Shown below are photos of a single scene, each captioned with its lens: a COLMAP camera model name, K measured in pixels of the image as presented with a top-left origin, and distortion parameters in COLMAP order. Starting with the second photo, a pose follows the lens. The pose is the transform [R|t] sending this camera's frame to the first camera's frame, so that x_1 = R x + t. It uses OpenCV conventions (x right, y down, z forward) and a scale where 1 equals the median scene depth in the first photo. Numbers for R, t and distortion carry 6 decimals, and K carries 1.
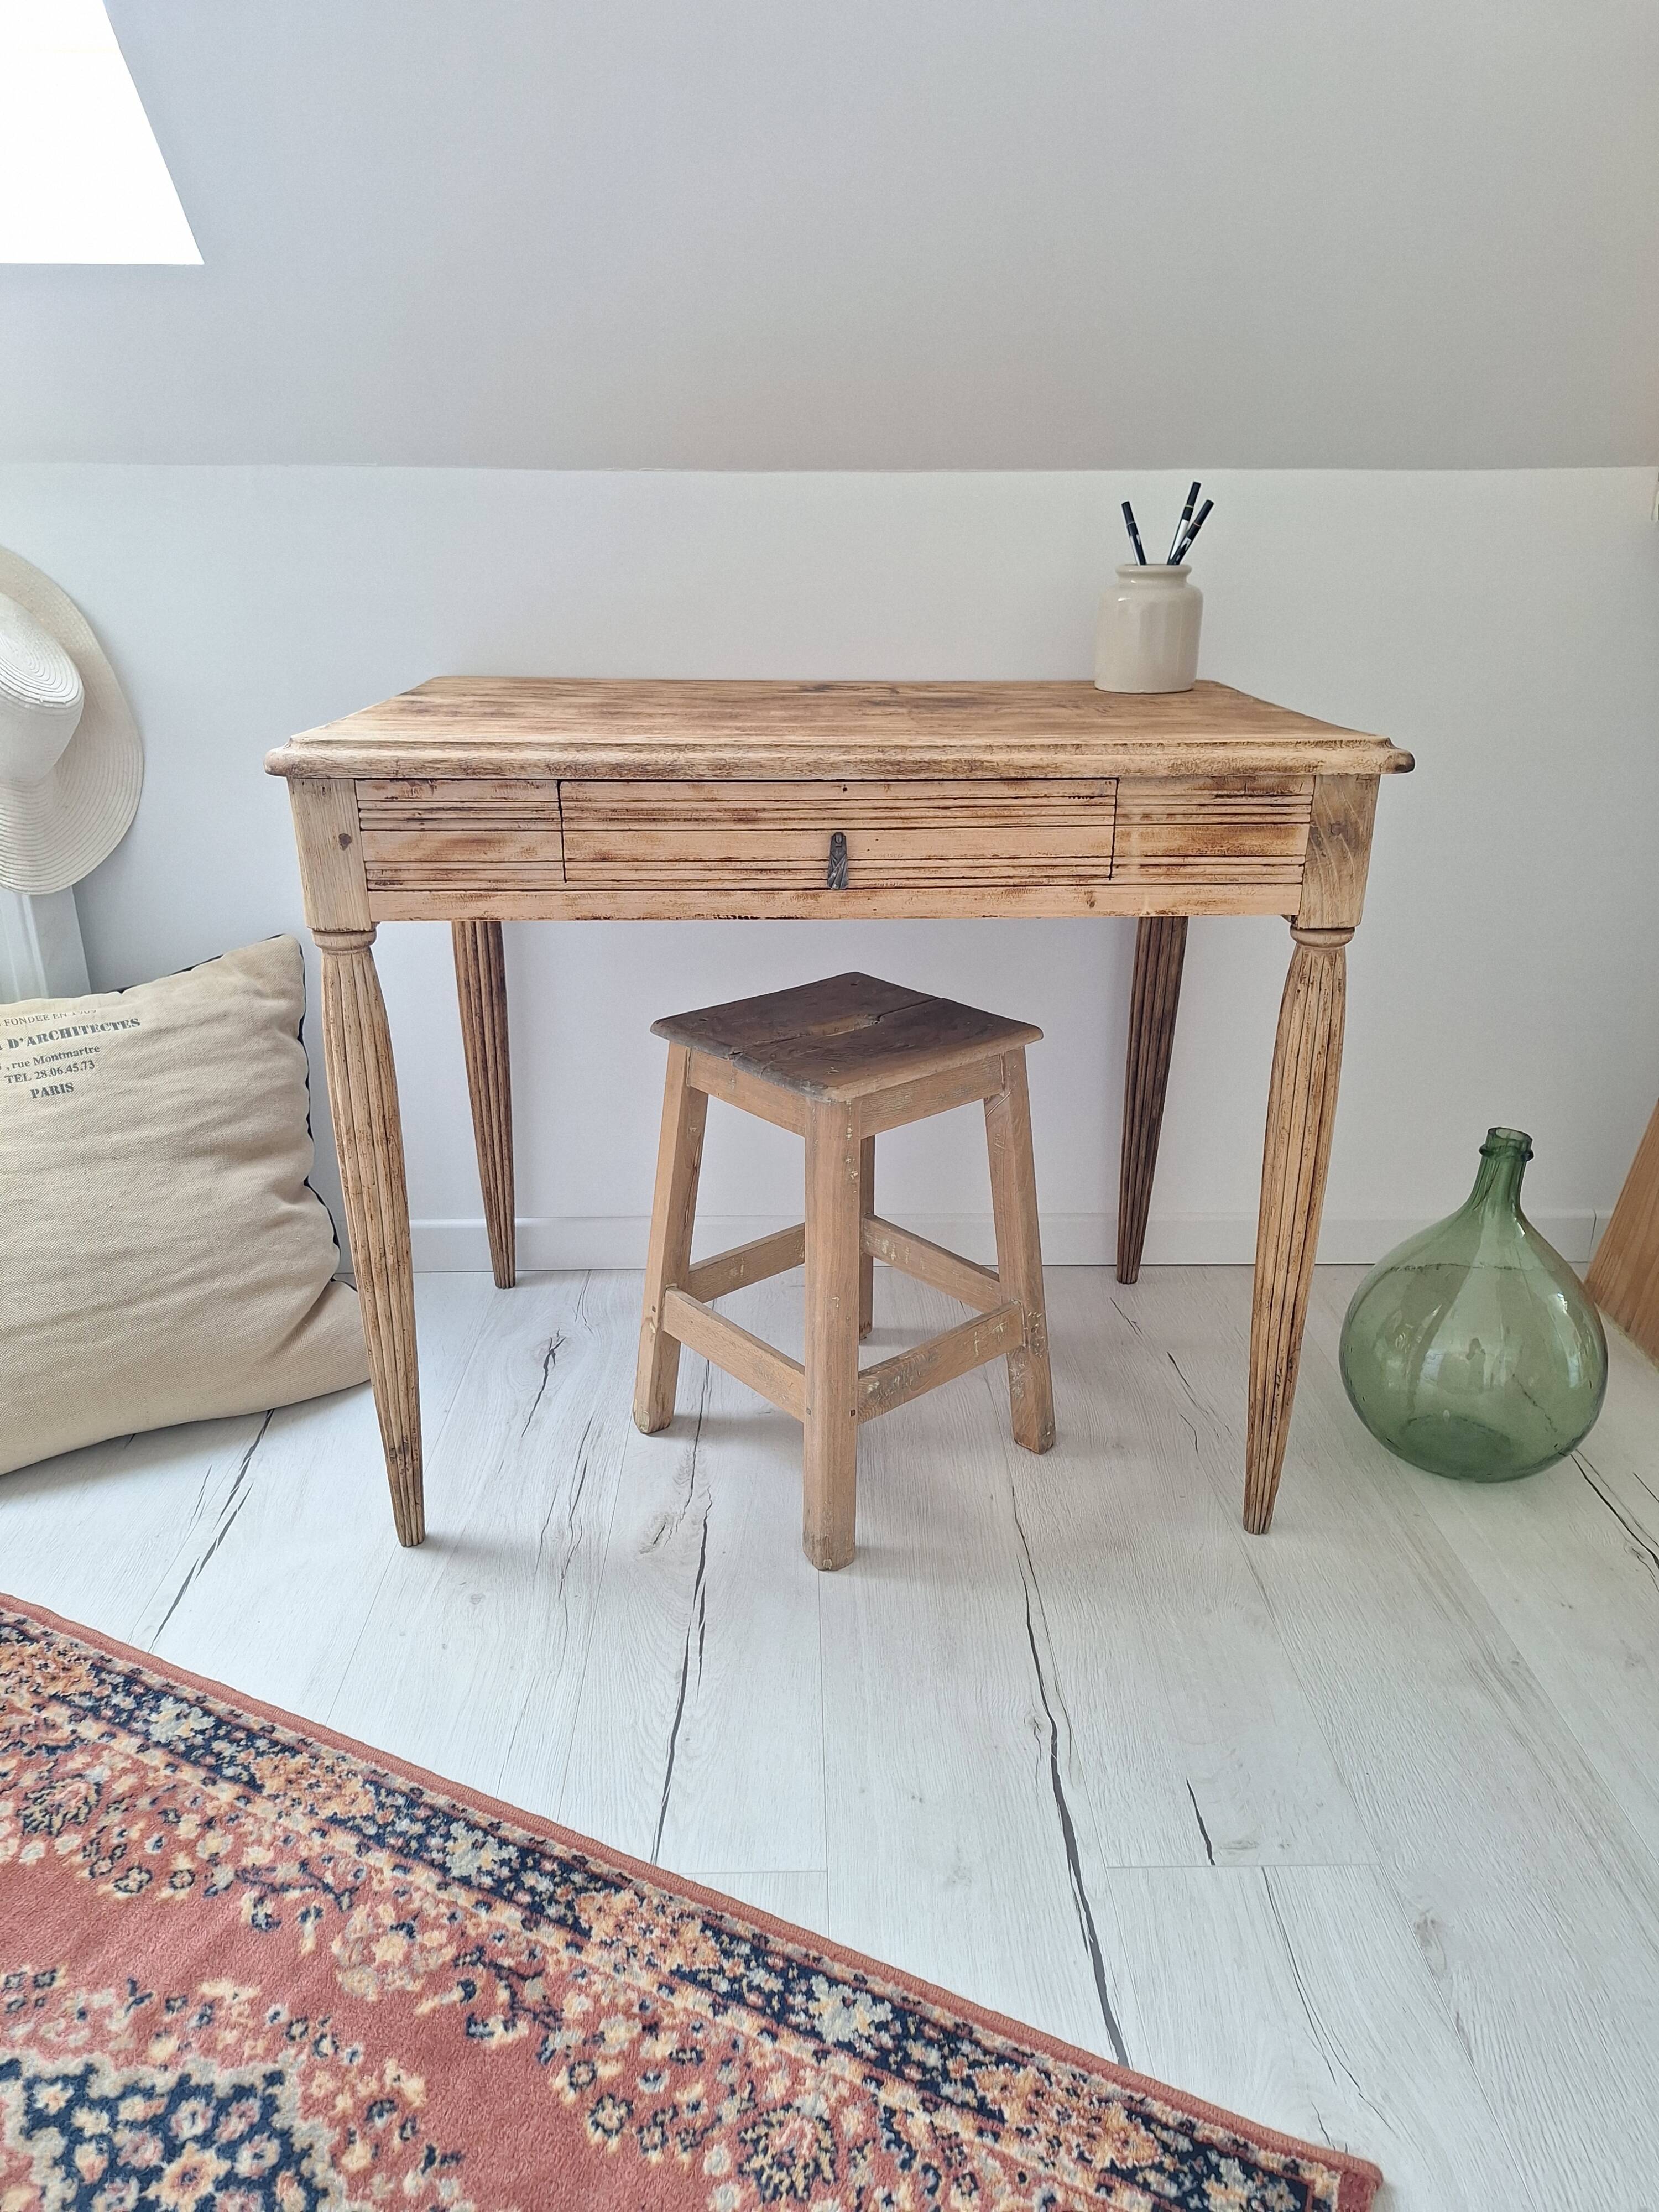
lens RADIAL K [[1551.3, 0, 830.9], [0, 1551.3, 1105.2], [0, 0, 1]] dist [0.054353, -0.049956]
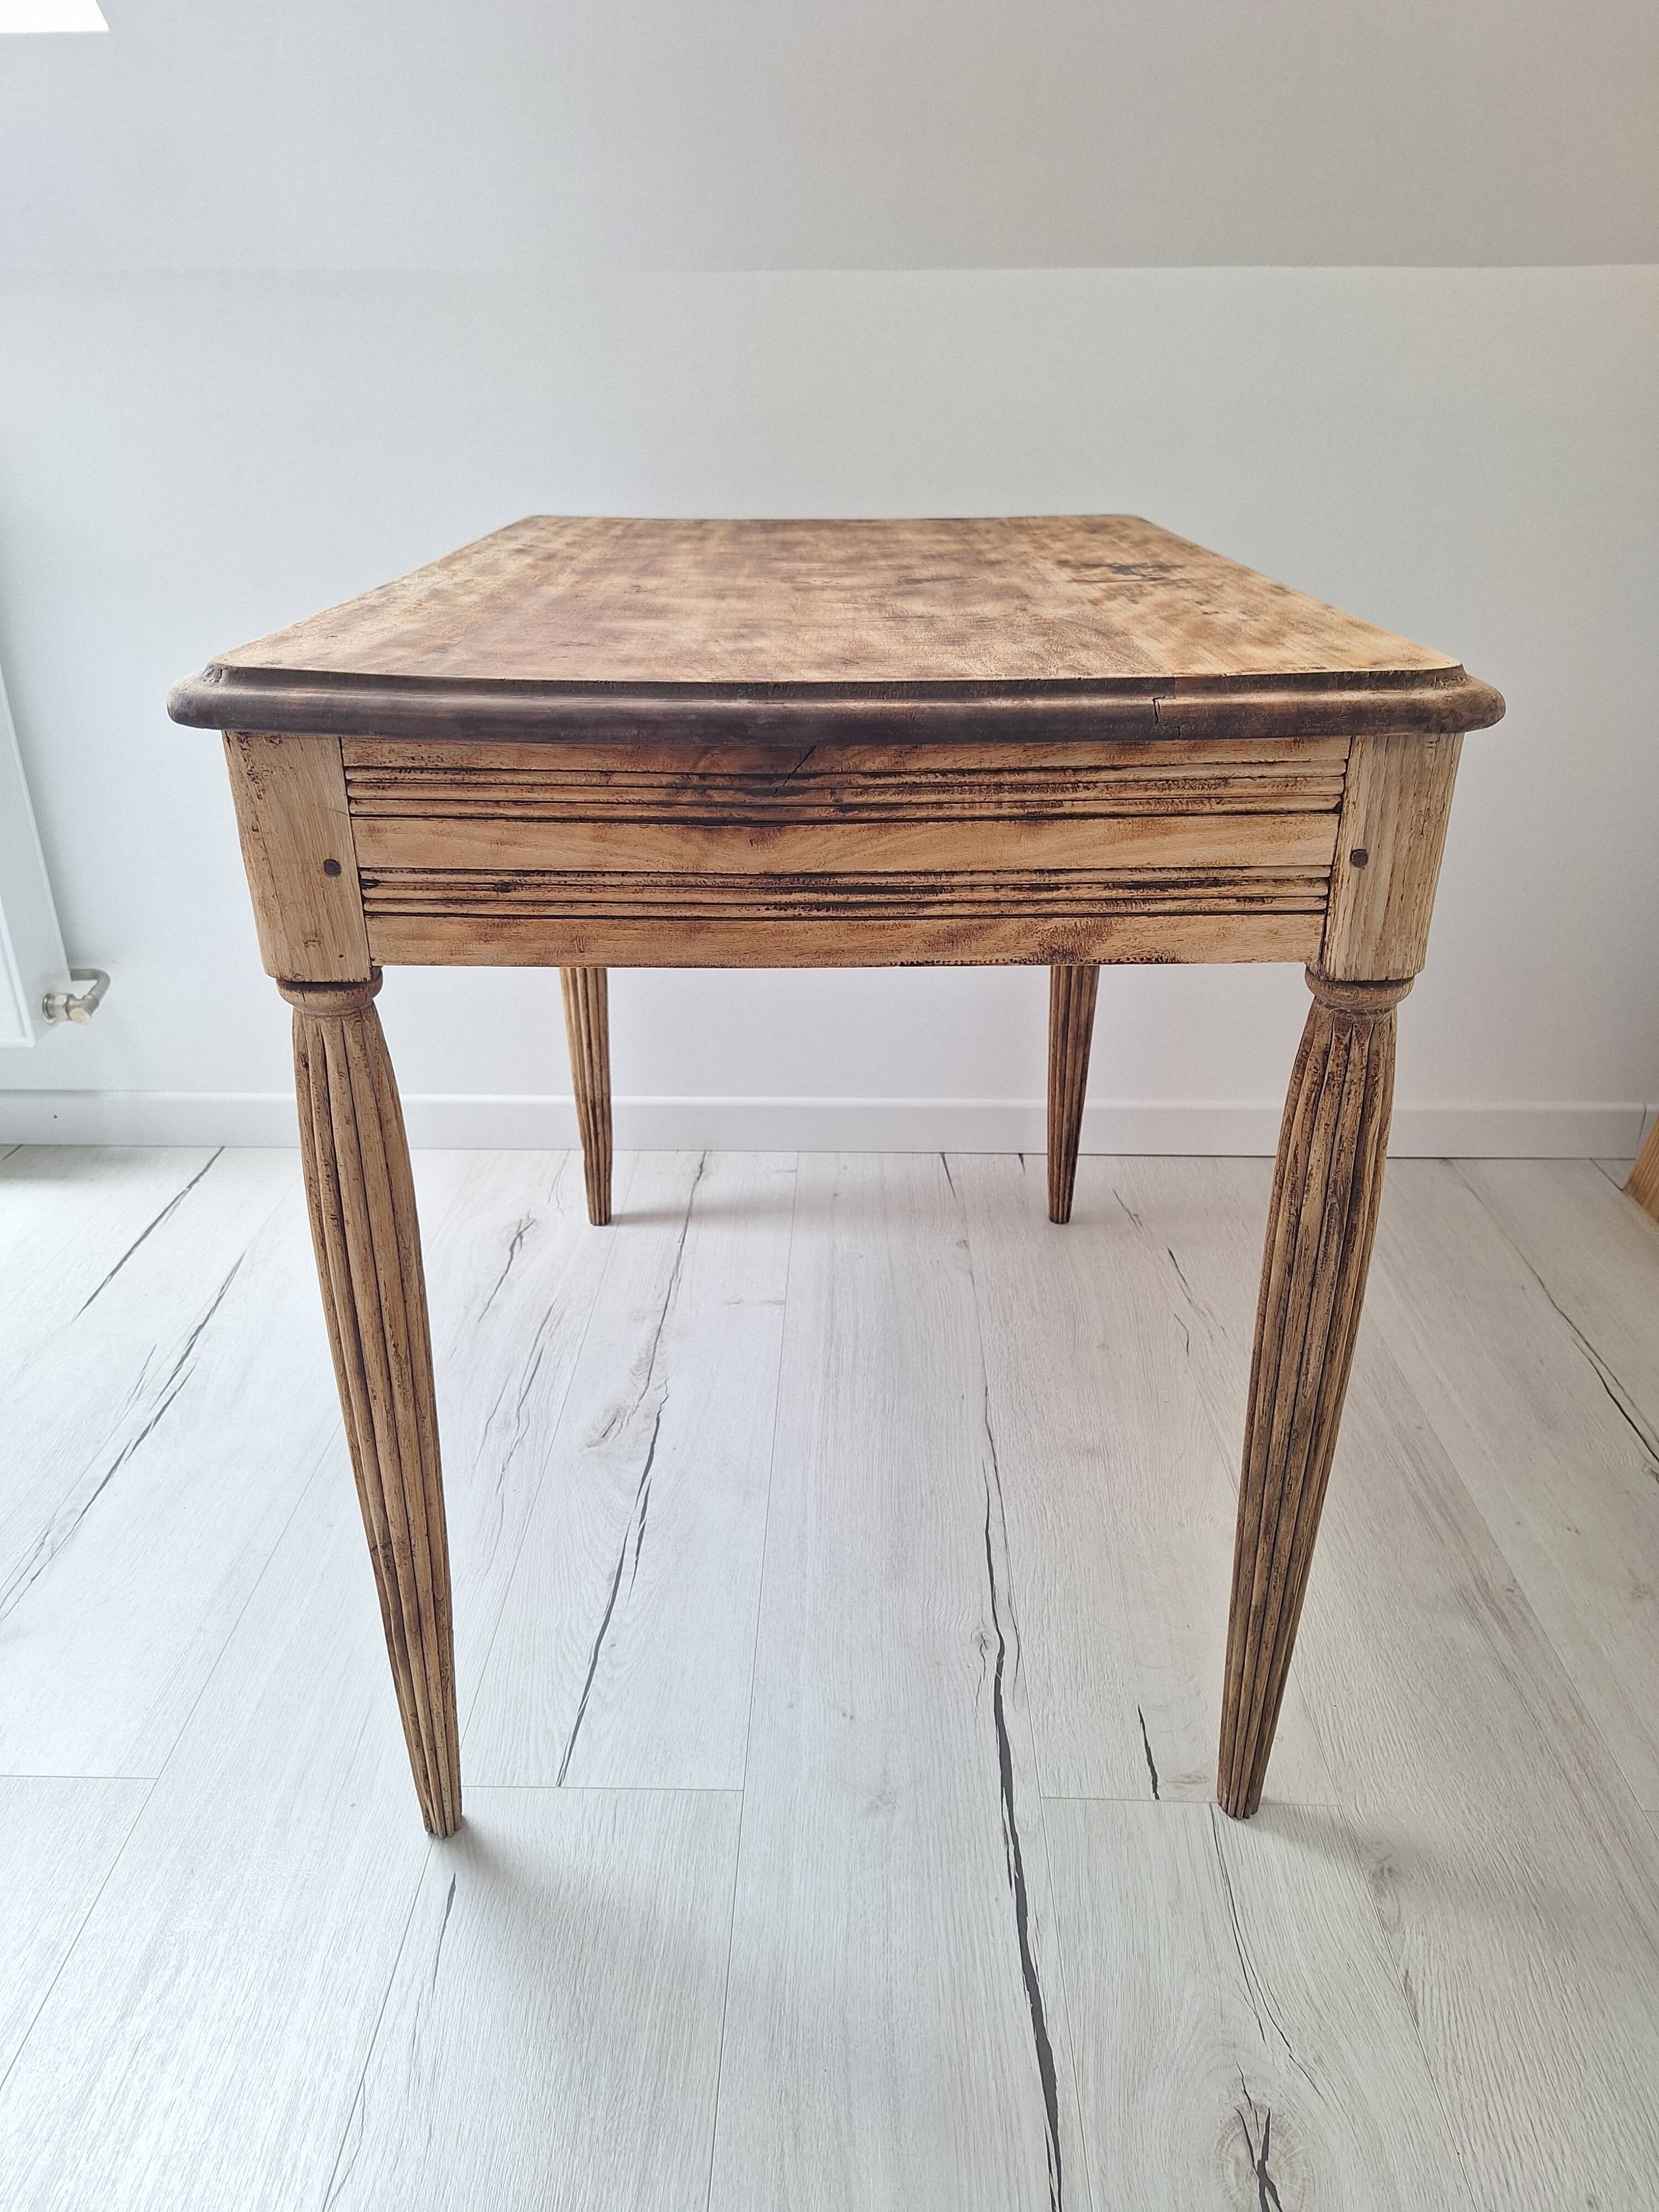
lens RADIAL K [[1551.3, 0, 829.2], [0, 1551.3, 1109.6], [0, 0, 1]] dist [0.054353, -0.049956]
pose [[0.998883, 0.017795, -0.043767, 0.075004], [-0.014186, 0.996578, 0.081428, 0.002305], [0.045067, -0.080716, 0.995718, 0.088357]]
